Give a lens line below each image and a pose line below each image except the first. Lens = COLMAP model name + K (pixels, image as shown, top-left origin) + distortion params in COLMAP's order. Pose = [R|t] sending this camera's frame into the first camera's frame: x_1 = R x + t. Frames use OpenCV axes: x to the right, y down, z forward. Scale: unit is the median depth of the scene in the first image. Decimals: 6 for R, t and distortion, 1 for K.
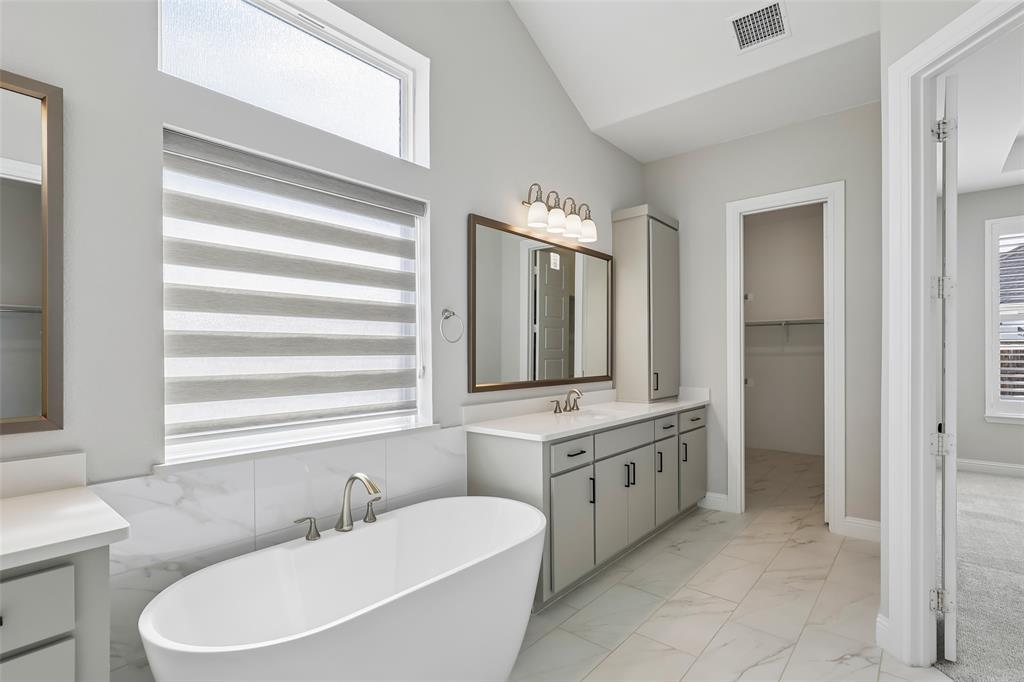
lens RADIAL K [[490.3, 0, 516.7], [0, 490.3, 339.5], [0, 0, 1]] dist [-0.001357, -0.000124]
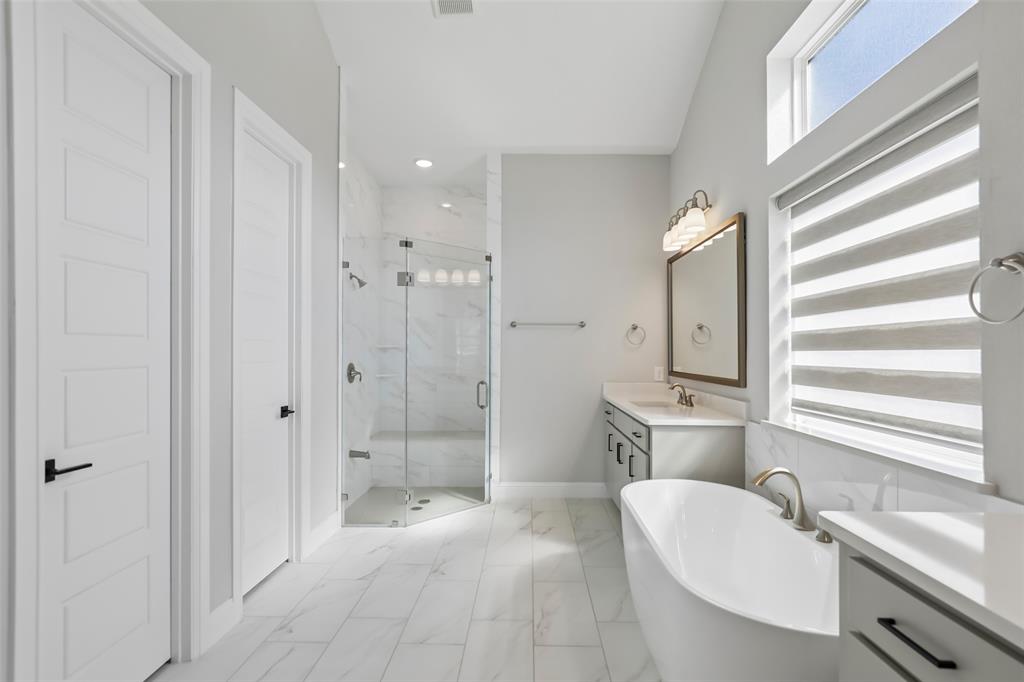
lens RADIAL K [[490.3, 0, 516.7], [0, 490.3, 339.5], [0, 0, 1]] dist [-0.001357, -0.000124]
pose [[-0.776545, -0.017126, -0.629829, 0.722332], [0.014651, 0.998869, -0.045225, 0.049476], [0.629891, -0.044347, -0.775416, 1.434269]]
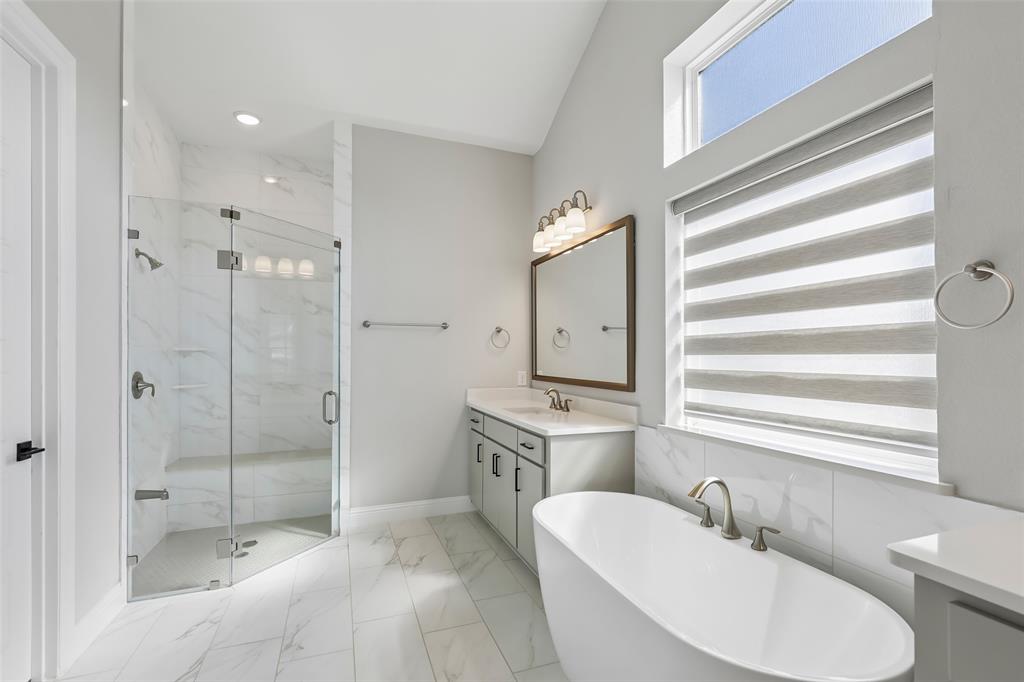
lens RADIAL K [[470.9, 0, 514.6], [0, 470.9, 348.7], [0, 0, 1]] dist [-0.016271, 0.007757]
pose [[-0.482147, -0.012190, -0.876005, 0.665171], [0.022499, 0.999401, -0.026291, 0.038257], [0.875801, -0.032386, -0.481584, 1.098673]]
